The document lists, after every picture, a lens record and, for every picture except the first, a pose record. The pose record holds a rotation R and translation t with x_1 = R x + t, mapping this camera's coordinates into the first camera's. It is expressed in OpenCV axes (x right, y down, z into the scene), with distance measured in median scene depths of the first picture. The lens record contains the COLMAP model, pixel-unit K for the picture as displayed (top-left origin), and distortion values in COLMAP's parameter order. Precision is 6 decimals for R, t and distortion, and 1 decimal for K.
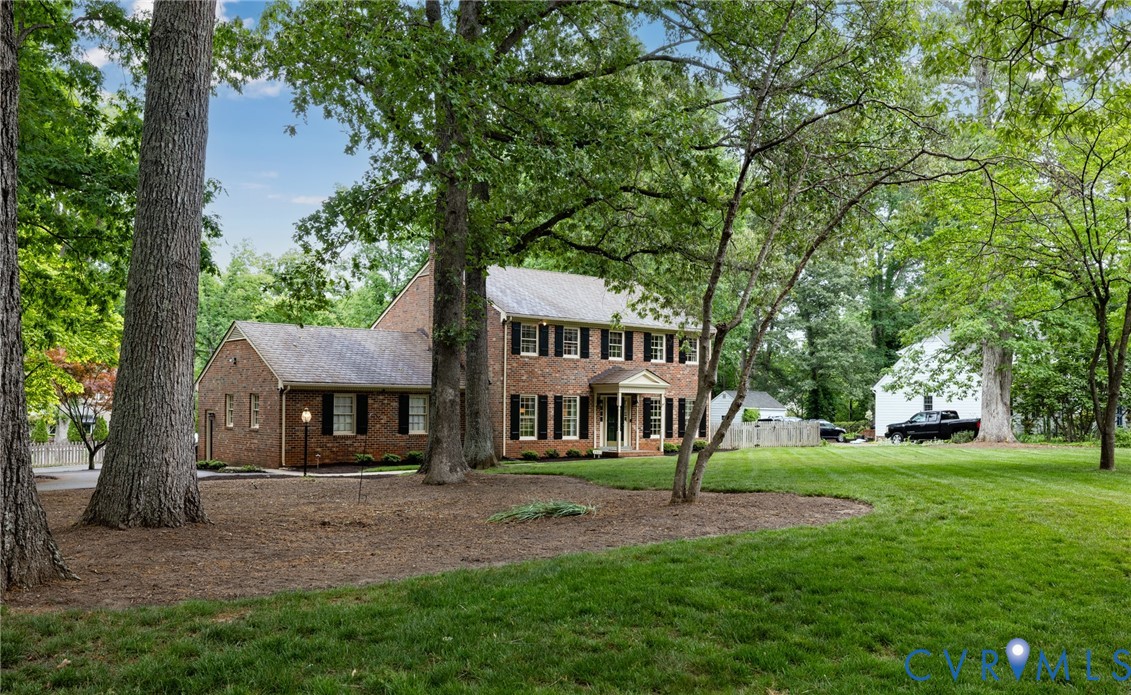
lens RADIAL K [[1010.4, 0, 565.2], [0, 1010.4, 349.9], [0, 0, 1]] dist [0.000968, -0.001284]
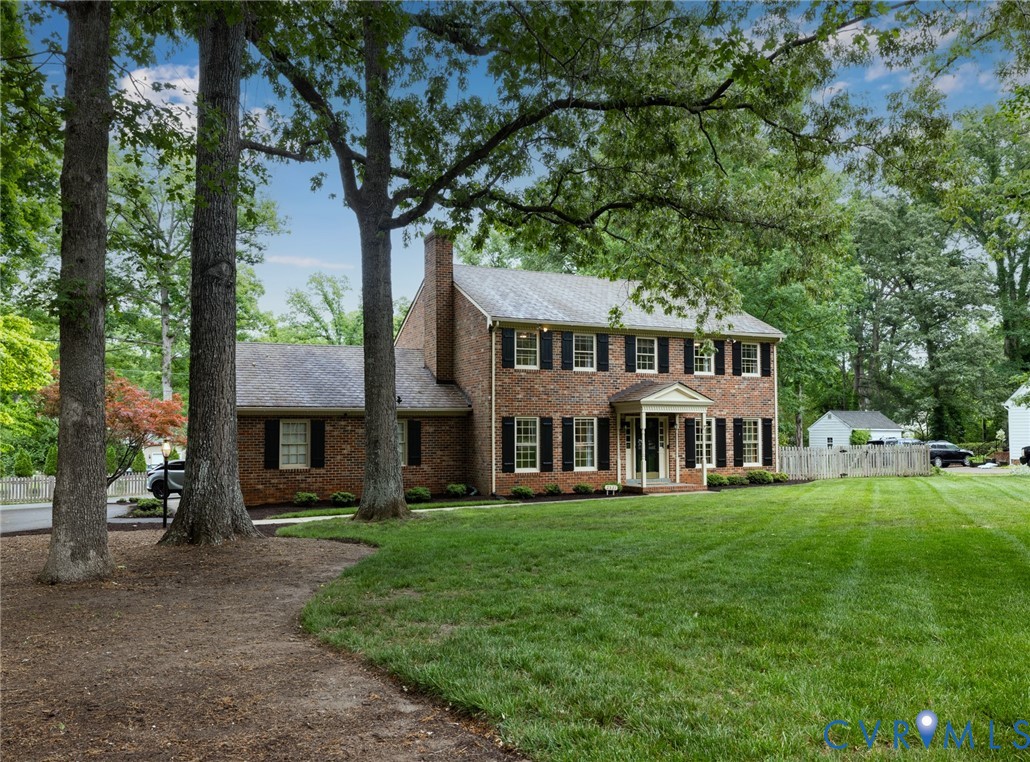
lens RADIAL K [[844.7, 0, 519.6], [0, 844.7, 363.5], [0, 0, 1]] dist [-0.000931, 0.008317]
pose [[0.972107, -0.033450, -0.232139, 0.112212], [0.027748, 0.999229, -0.027782, 0.019160], [0.232889, 0.020566, 0.972286, 0.318601]]
